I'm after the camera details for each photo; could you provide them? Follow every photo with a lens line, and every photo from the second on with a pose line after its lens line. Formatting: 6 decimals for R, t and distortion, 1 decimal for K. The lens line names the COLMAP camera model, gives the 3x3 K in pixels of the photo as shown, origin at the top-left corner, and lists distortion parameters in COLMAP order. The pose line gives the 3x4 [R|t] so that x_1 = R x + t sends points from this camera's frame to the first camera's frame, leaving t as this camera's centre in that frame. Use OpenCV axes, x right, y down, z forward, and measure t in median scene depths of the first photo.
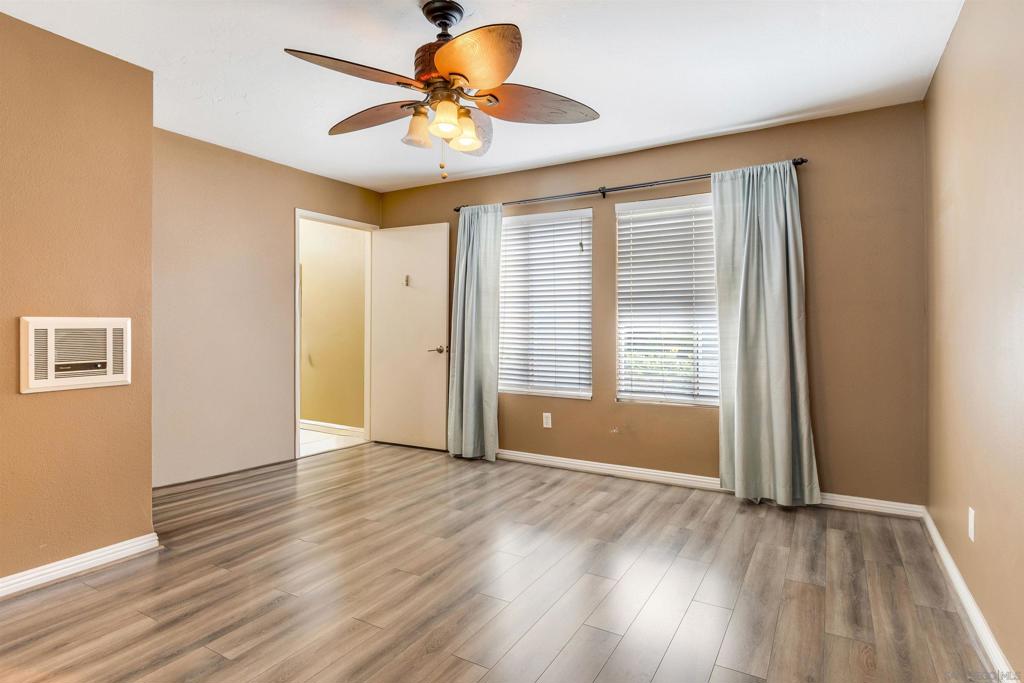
lens RADIAL K [[543.8, 0, 491.4], [0, 543.8, 332.0], [0, 0, 1]] dist [0.006221, -0.005285]
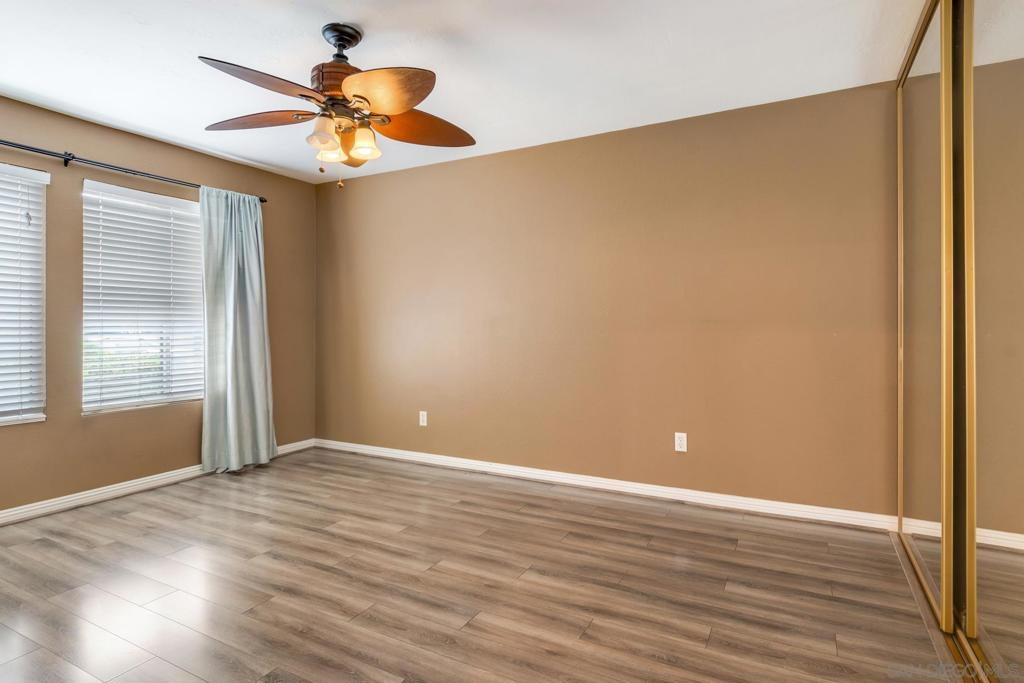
lens RADIAL K [[543.8, 0, 511.8], [0, 543.8, 335.8], [0, 0, 1]] dist [0.006221, -0.005285]
pose [[-0.055741, -0.016375, 0.998311, -0.695499], [0.011312, 0.999791, 0.017031, -0.001643], [-0.998381, 0.012242, -0.055545, 0.424323]]
